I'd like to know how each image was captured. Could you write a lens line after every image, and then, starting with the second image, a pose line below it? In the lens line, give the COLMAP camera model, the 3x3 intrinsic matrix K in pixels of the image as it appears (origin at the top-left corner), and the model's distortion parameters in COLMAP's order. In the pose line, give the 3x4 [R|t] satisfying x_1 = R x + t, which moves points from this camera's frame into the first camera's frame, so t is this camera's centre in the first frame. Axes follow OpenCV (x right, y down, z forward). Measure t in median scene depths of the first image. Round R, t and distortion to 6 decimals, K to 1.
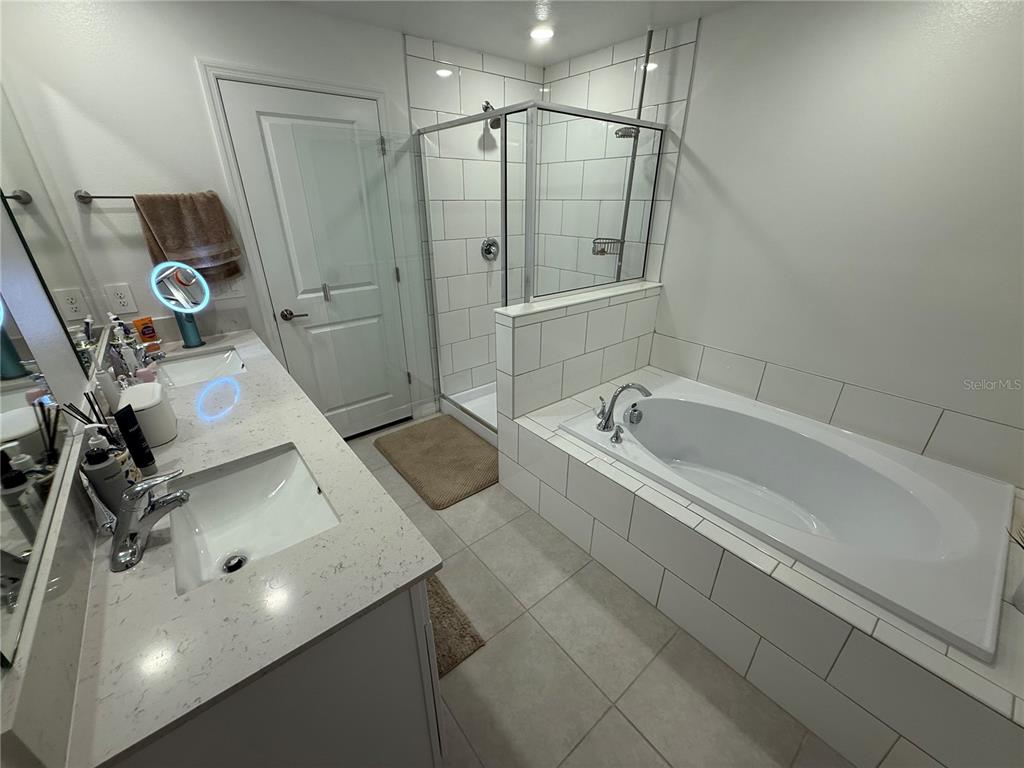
lens RADIAL K [[414.0, 0, 514.7], [0, 414.0, 388.2], [0, 0, 1]] dist [-0.000332, -0.000050]
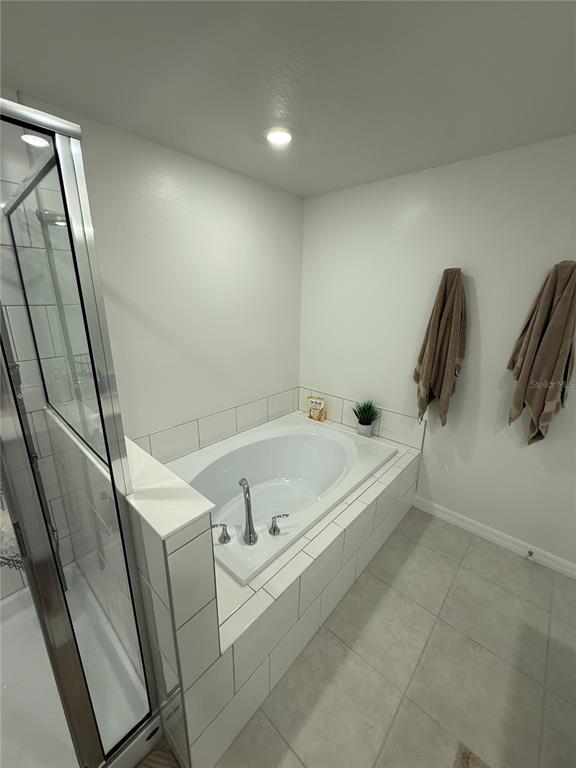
lens RADIAL K [[310.5, 0, 286.1], [0, 310.5, 386.9], [0, 0, 1]] dist [-0.000332, -0.000050]
pose [[-0.158146, -0.289549, 0.944008, -0.403197], [0.392478, 0.858839, 0.329176, -0.450086], [-0.906063, 0.422561, -0.022180, 0.917719]]
